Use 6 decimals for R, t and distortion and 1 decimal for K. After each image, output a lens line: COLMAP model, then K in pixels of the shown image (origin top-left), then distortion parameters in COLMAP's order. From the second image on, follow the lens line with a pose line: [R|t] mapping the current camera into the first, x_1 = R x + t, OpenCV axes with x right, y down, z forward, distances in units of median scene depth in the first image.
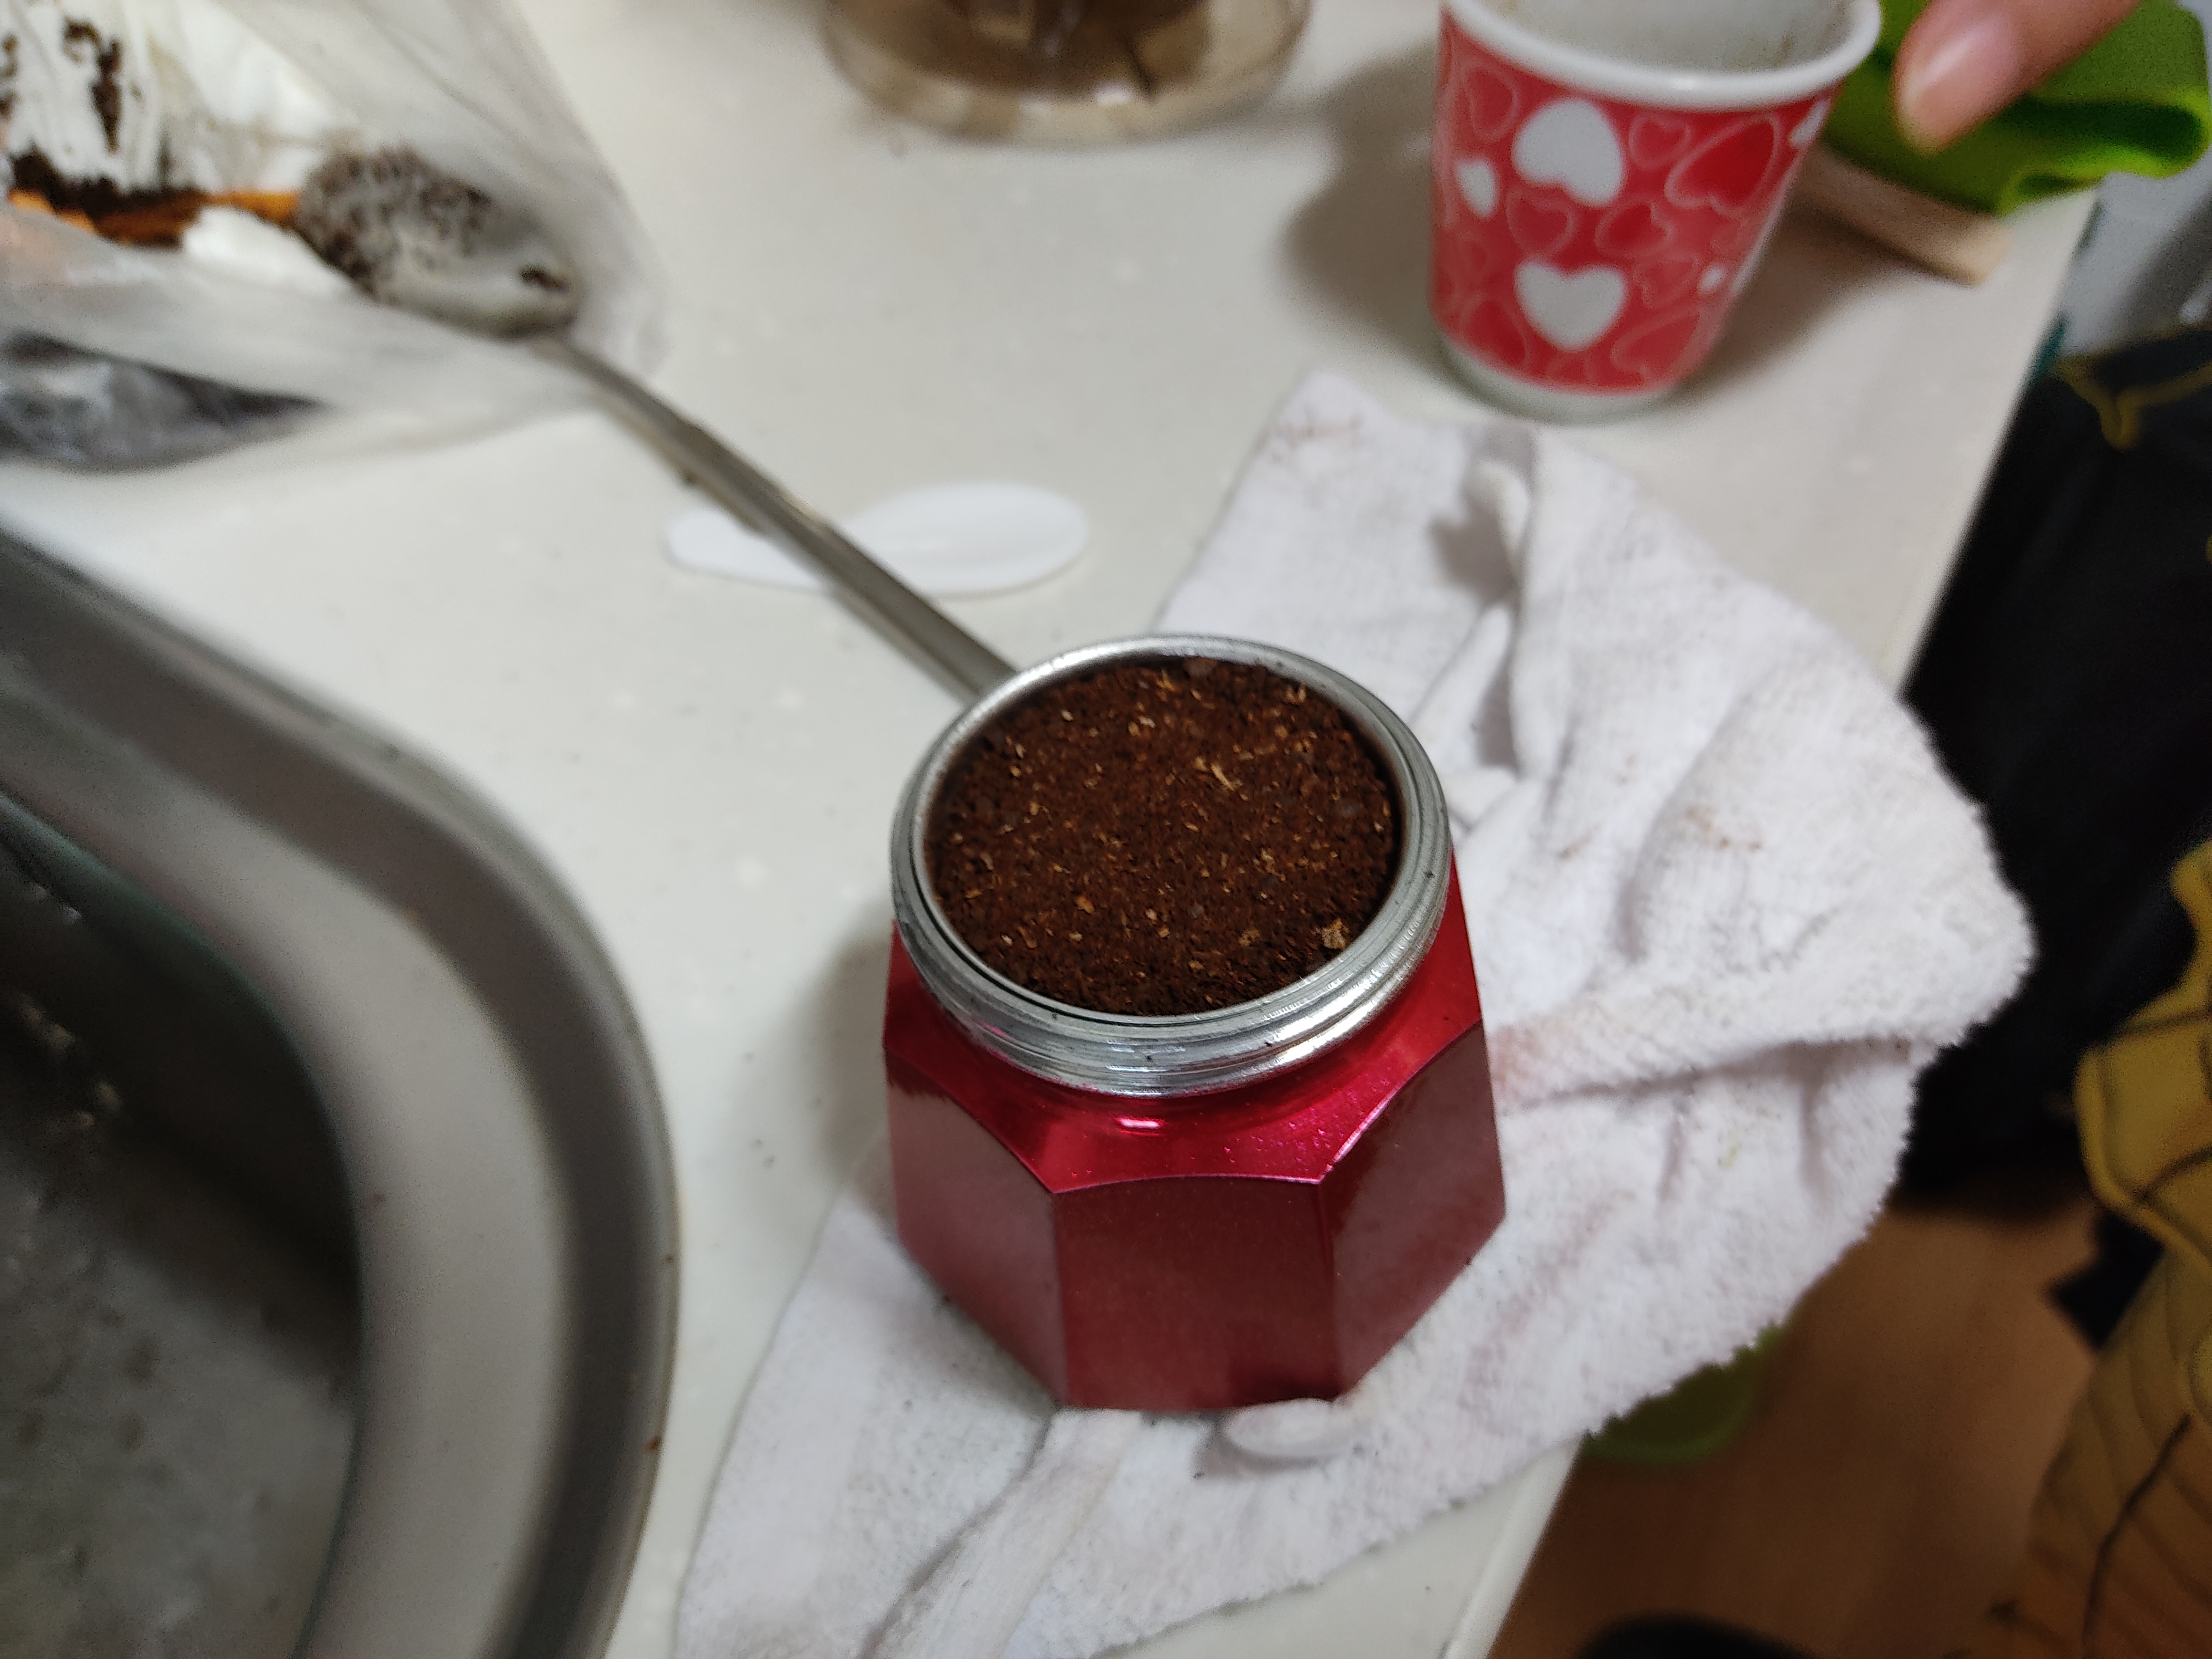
lens RADIAL K [[1712.8, 0, 1106.0], [0, 1712.8, 829.5], [0, 0, 1]] dist [0.094471, -0.225861]
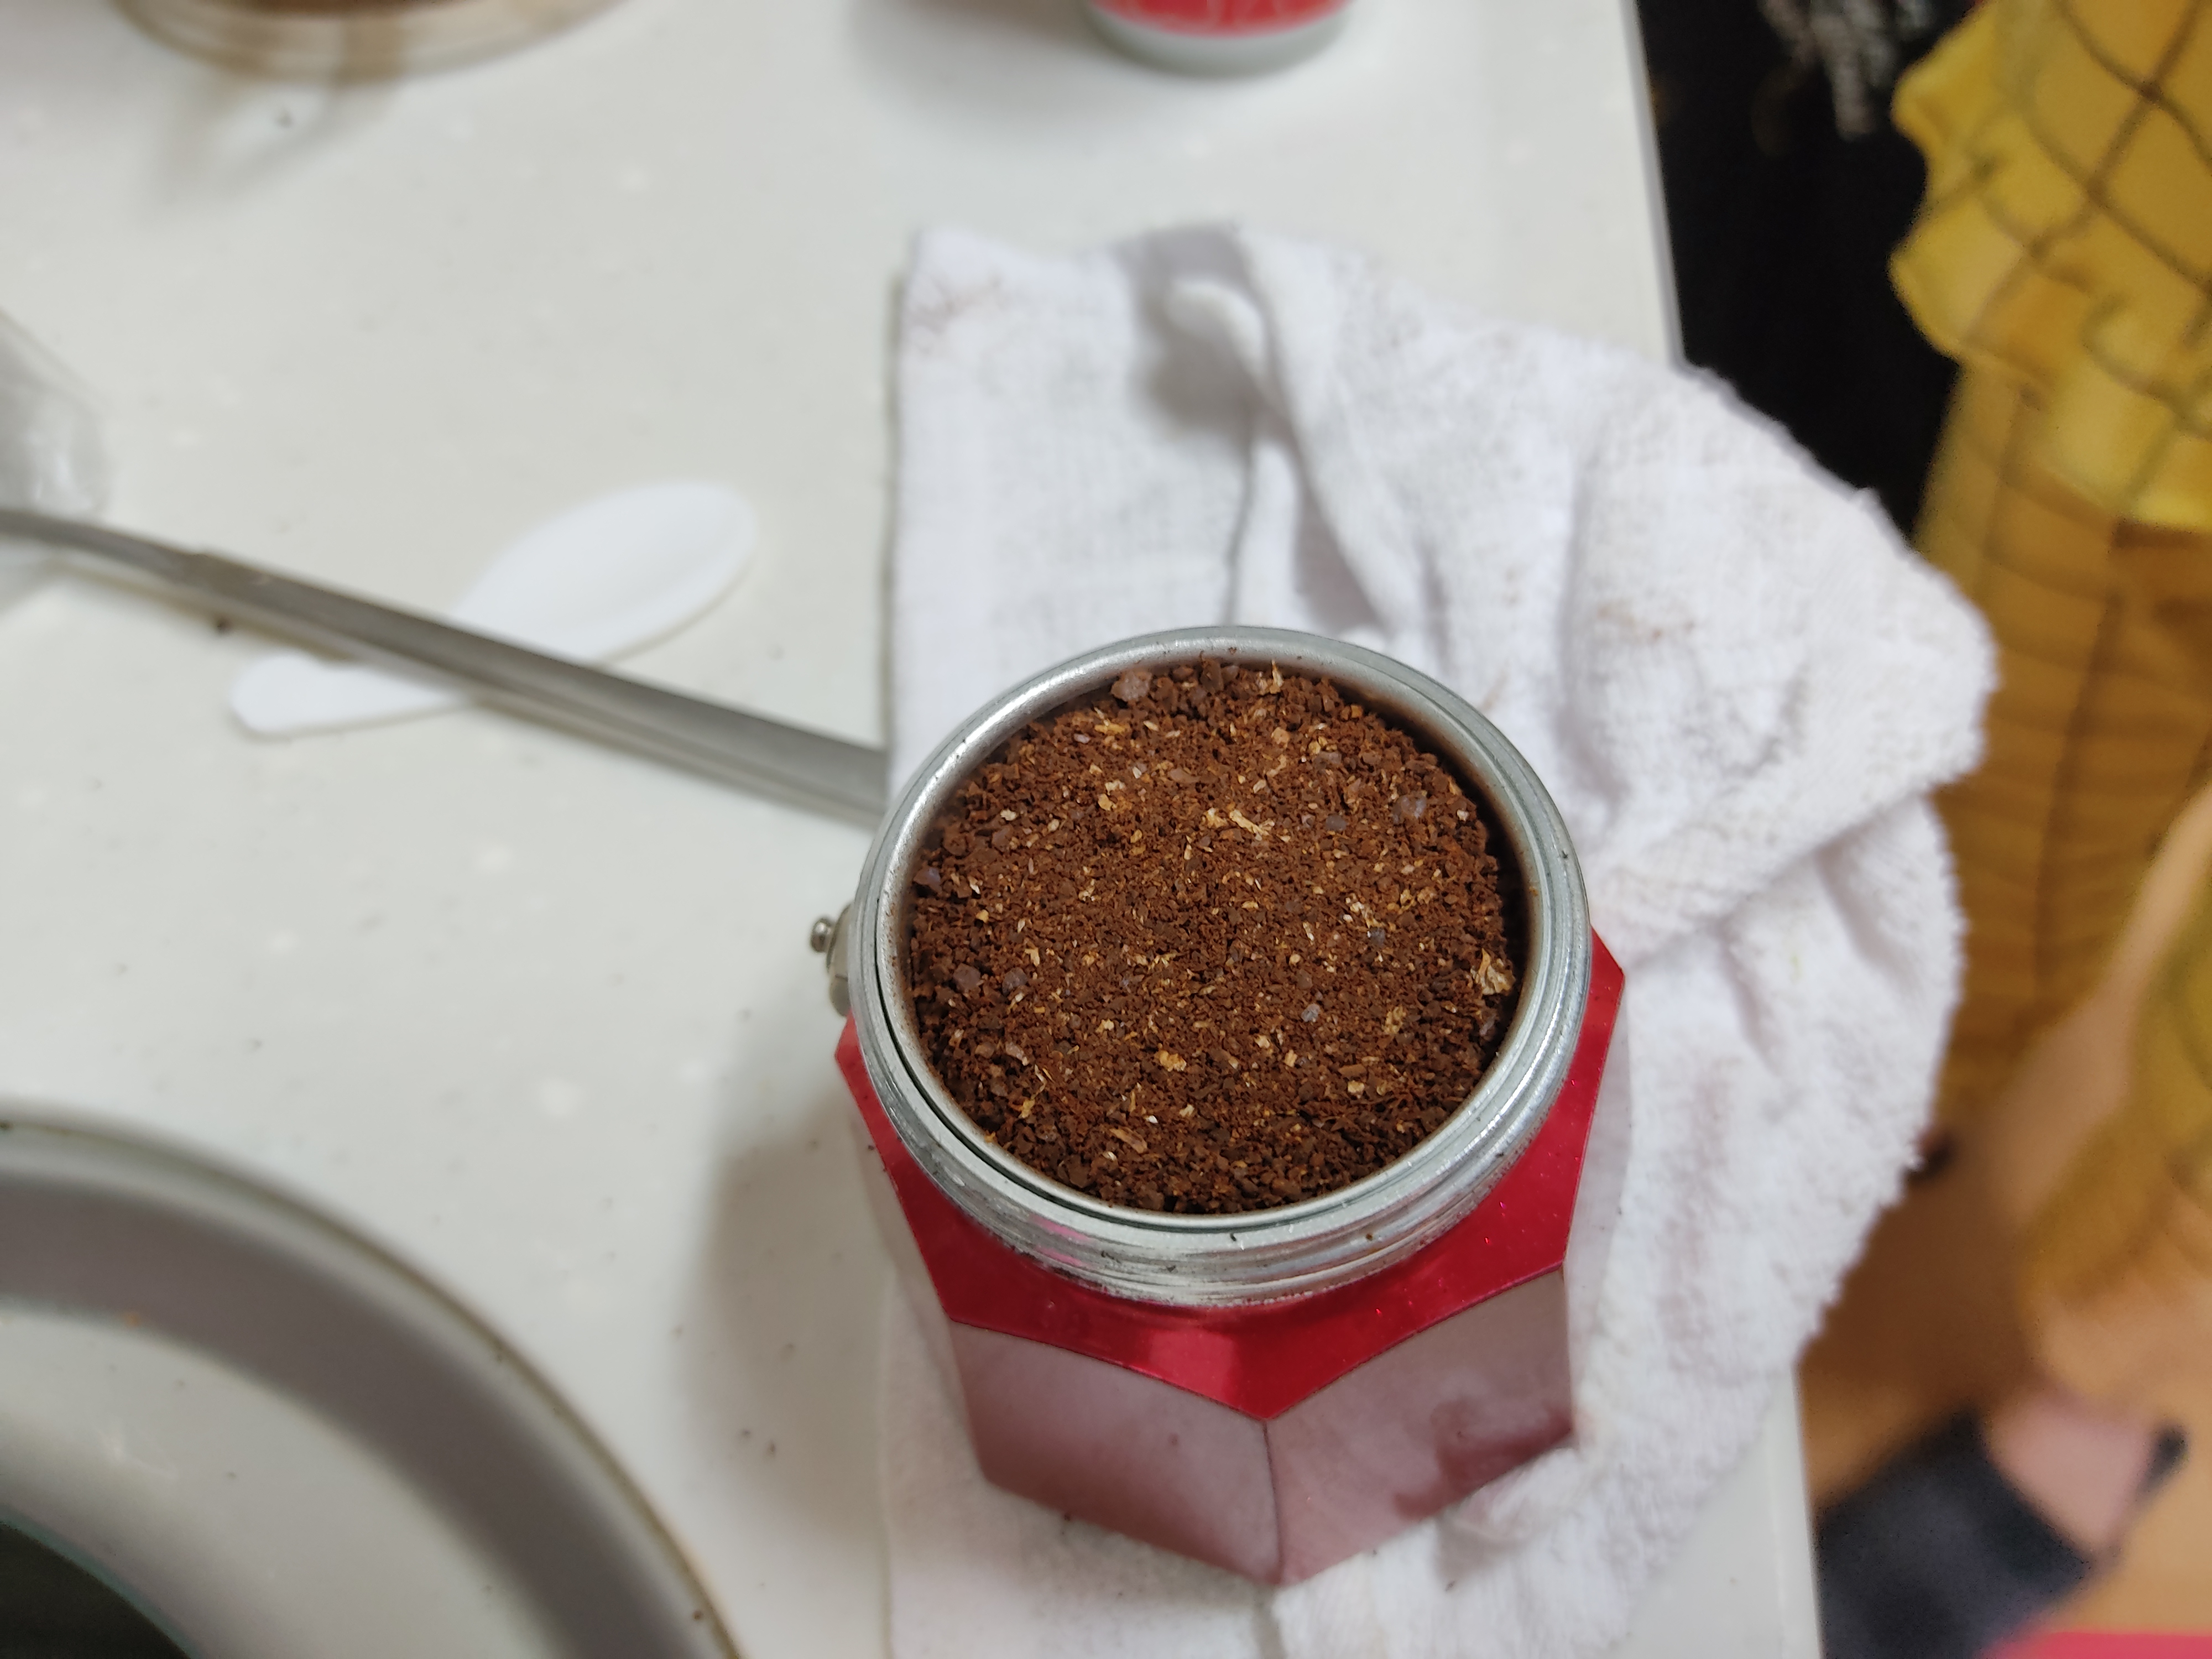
lens RADIAL K [[1712.8, 0, 1106.0], [0, 1712.8, 829.5], [0, 0, 1]] dist [0.094471, -0.225861]
pose [[0.900282, -0.376178, 0.219050, -0.142711], [0.350412, 0.924822, 0.148042, -0.148491], [-0.258273, -0.056522, 0.964417, 0.254441]]
